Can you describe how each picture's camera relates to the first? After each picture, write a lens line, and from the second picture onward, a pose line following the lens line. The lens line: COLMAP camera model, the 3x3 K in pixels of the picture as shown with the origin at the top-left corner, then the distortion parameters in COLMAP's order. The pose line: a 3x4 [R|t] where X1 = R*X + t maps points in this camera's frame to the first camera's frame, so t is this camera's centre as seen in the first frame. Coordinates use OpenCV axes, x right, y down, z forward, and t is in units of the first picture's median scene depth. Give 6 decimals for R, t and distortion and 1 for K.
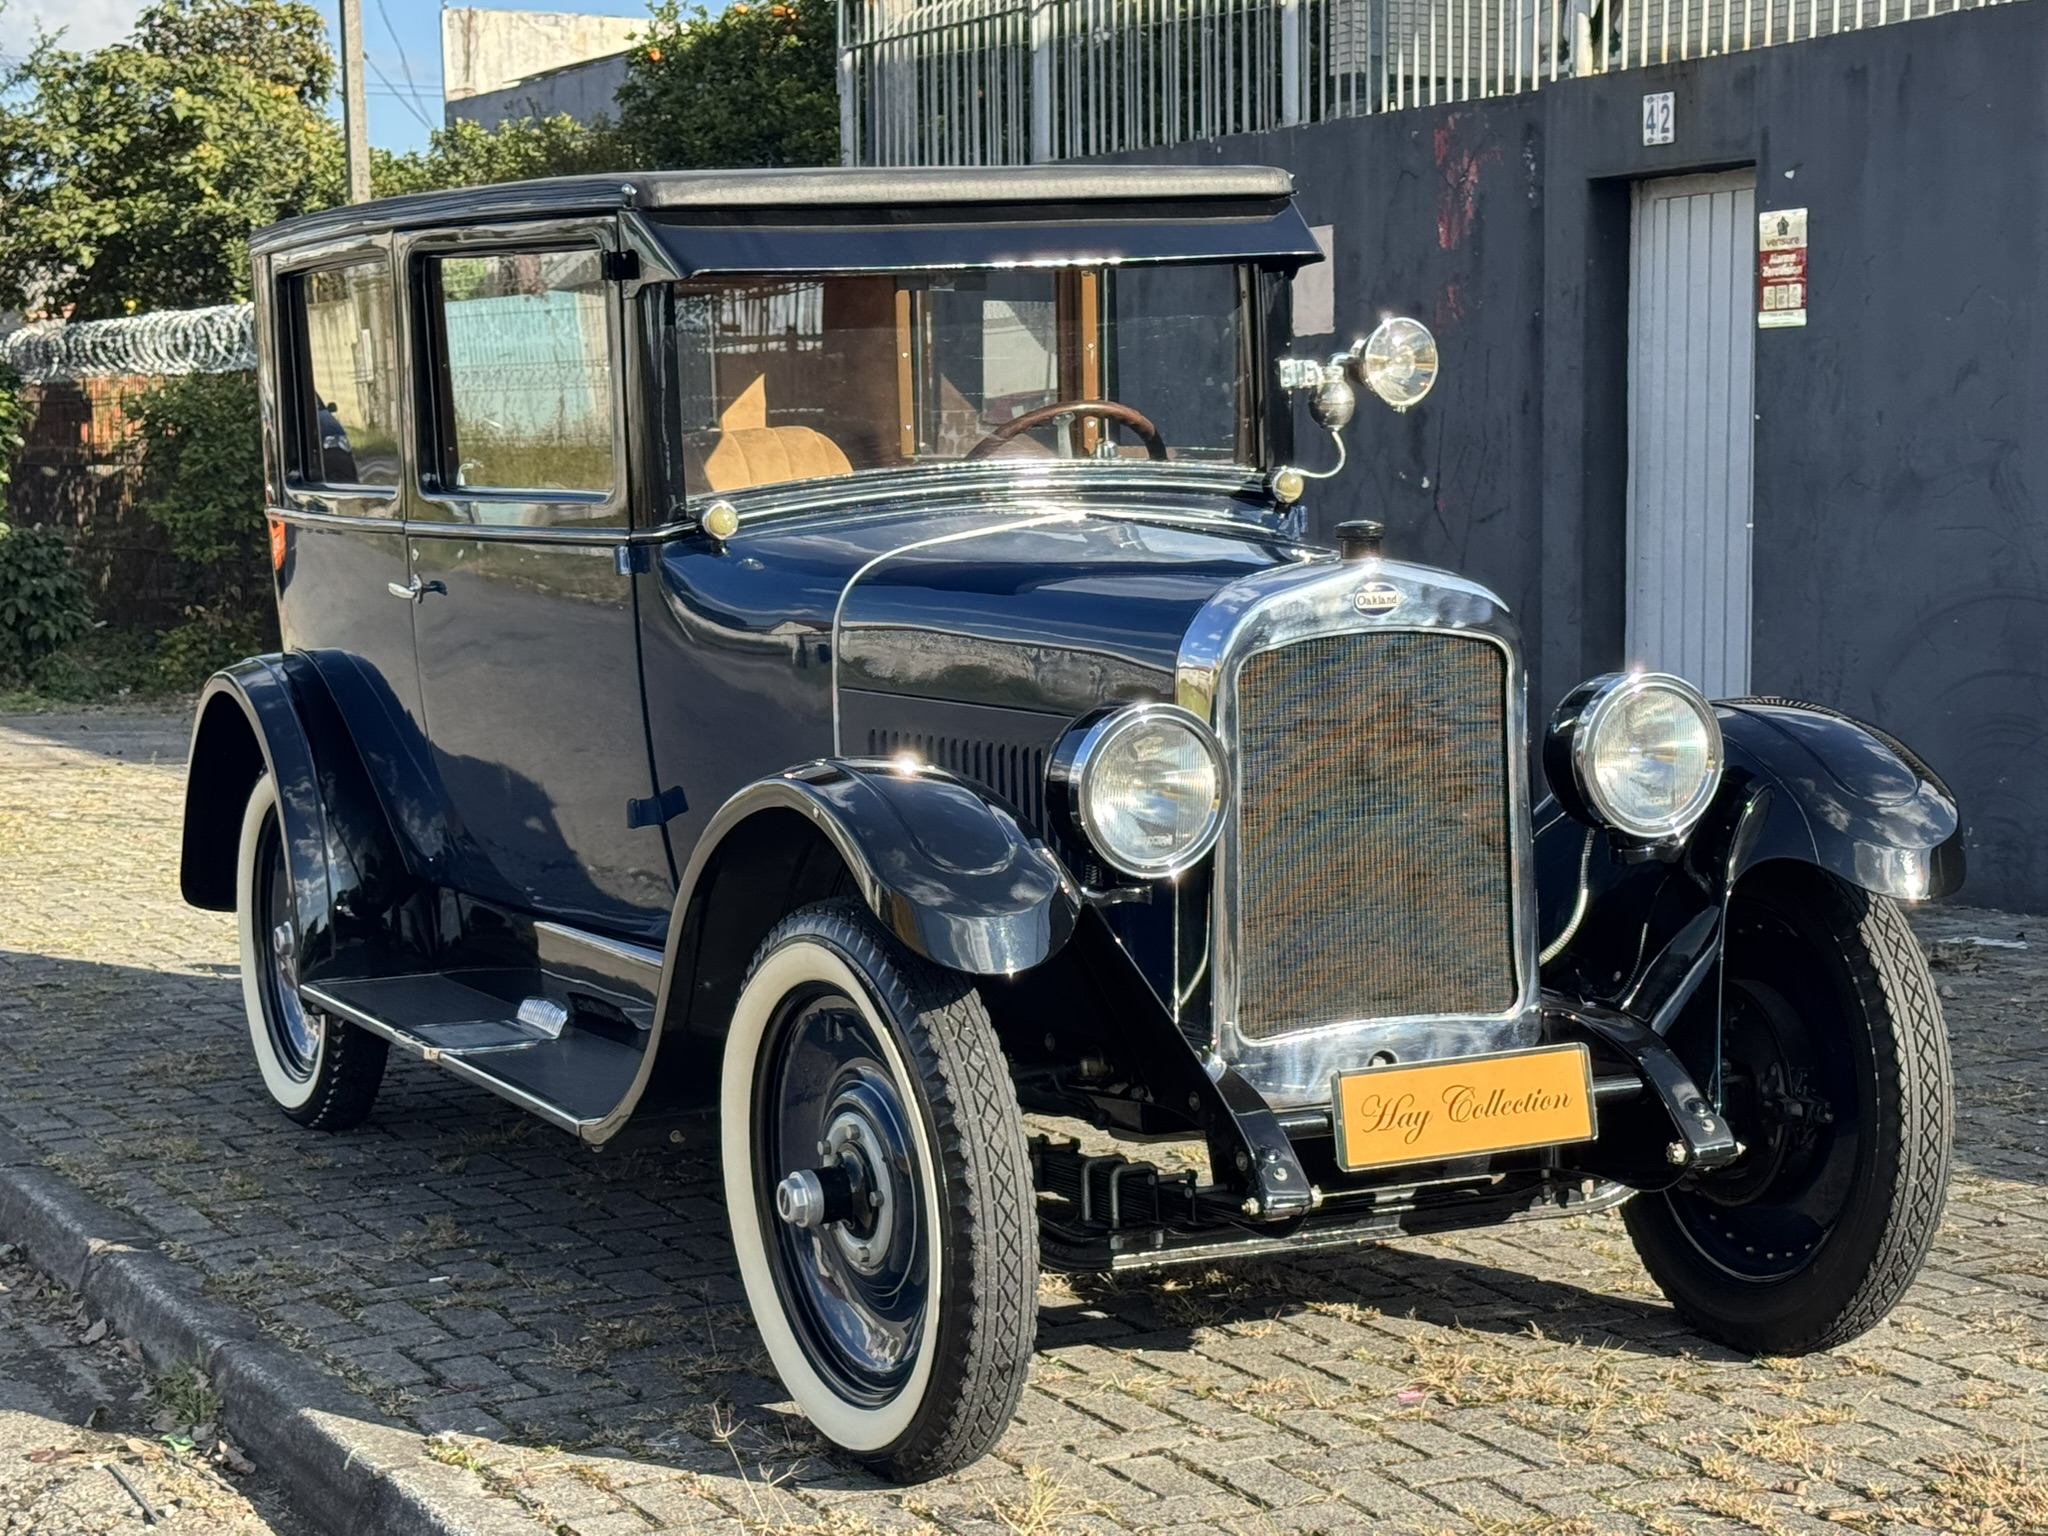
lens RADIAL K [[3900.3, 0, 1020.1], [0, 3900.3, 761.1], [0, 0, 1]] dist [0.232589, 0.000000]
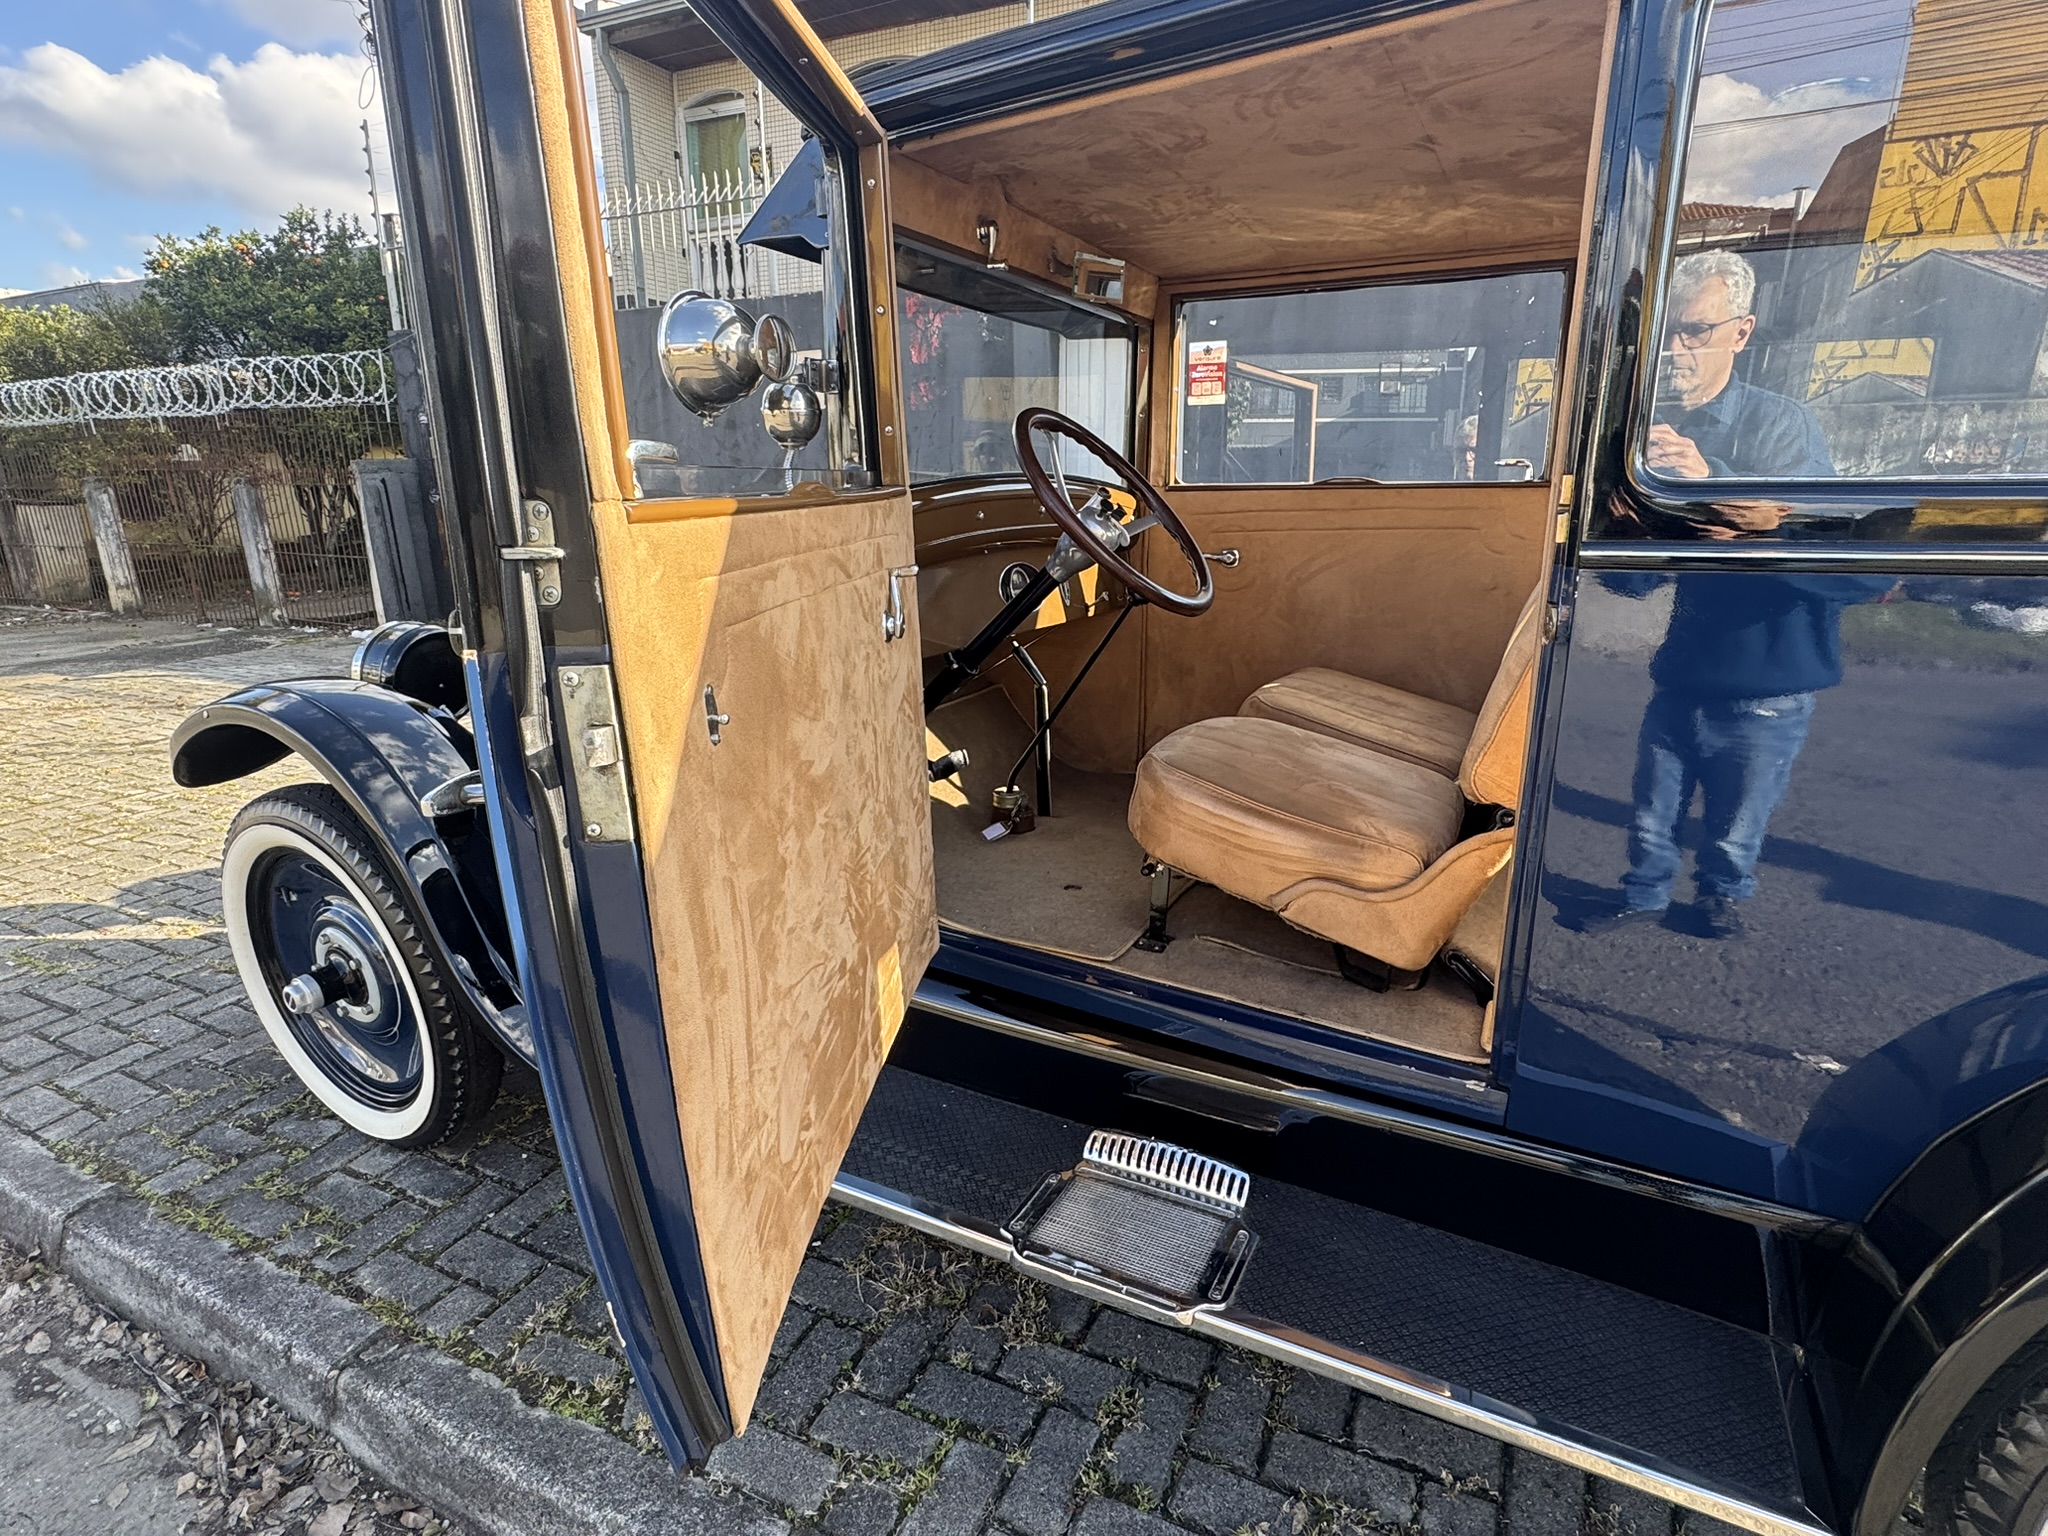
lens RADIAL K [[1063.4, 0, 1014.8], [0, 1063.4, 757.8], [0, 0, 1]] dist [-0.006118, 0.002207]
pose [[0.782887, -0.167712, 0.599134, -0.162837], [0.056769, 0.978222, 0.199648, -0.033755], [-0.619569, -0.122289, 0.775358, 0.437381]]
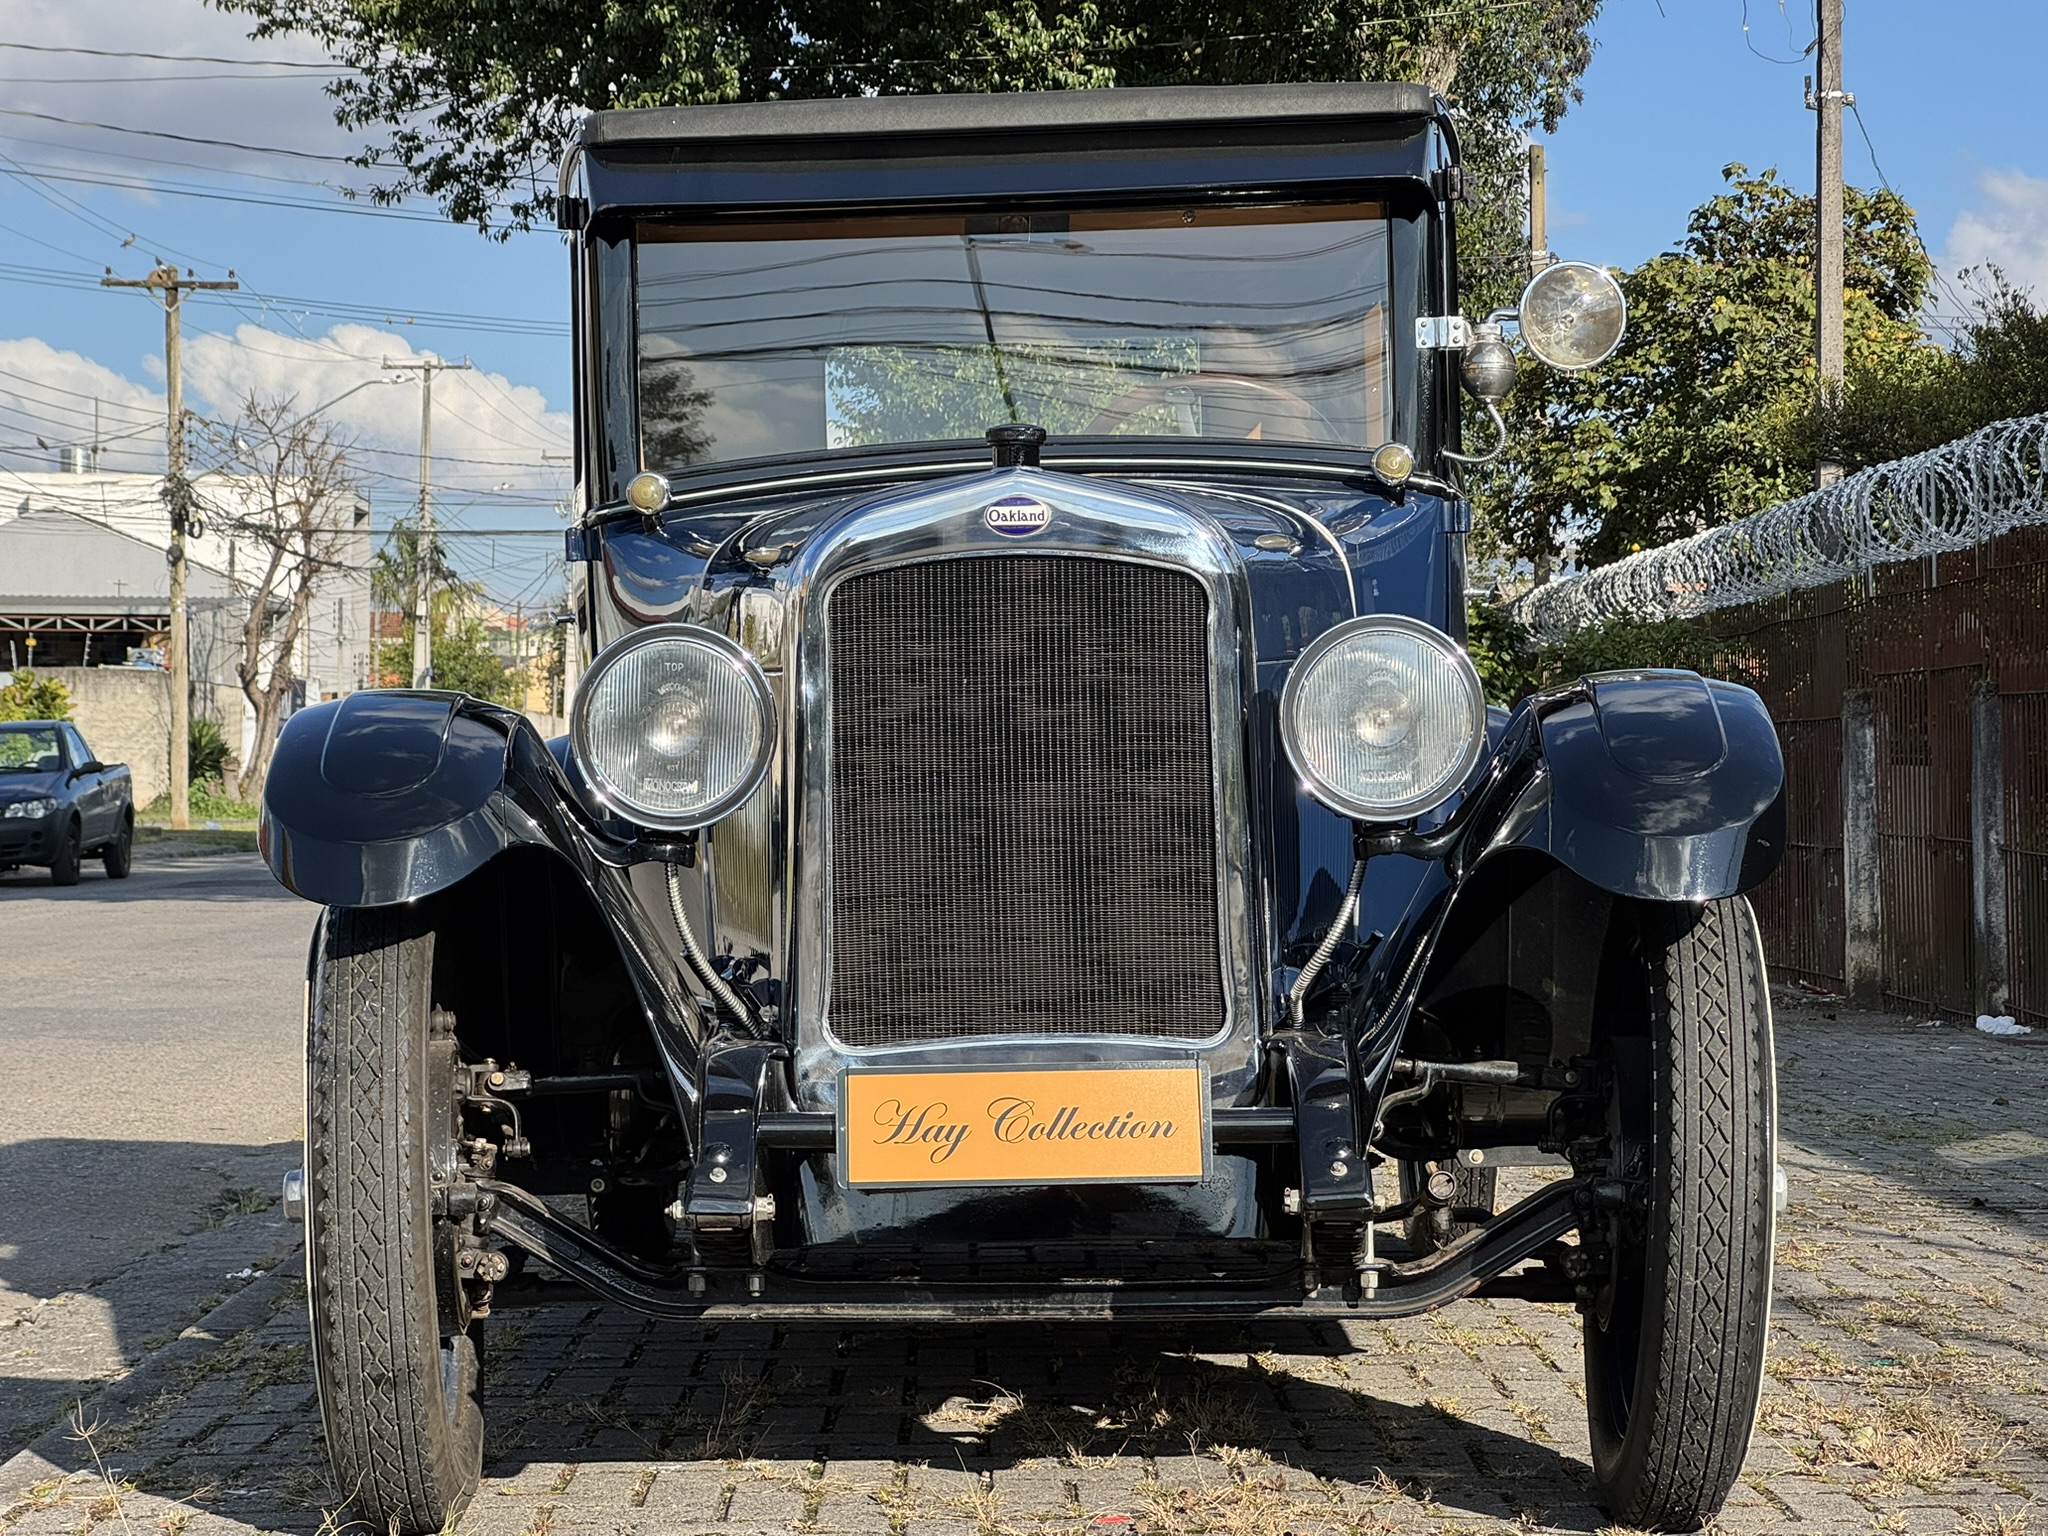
lens RADIAL K [[4794.2, 0, 1023.7], [0, 4794.2, 762.0], [0, 0, 1]] dist [0.243662, 0.000000]
pose [[0.903934, 0.011992, -0.427503, 0.170978], [-0.049655, 0.995789, -0.077060, 0.028622], [0.424779, 0.090885, 0.900723, 0.031364]]
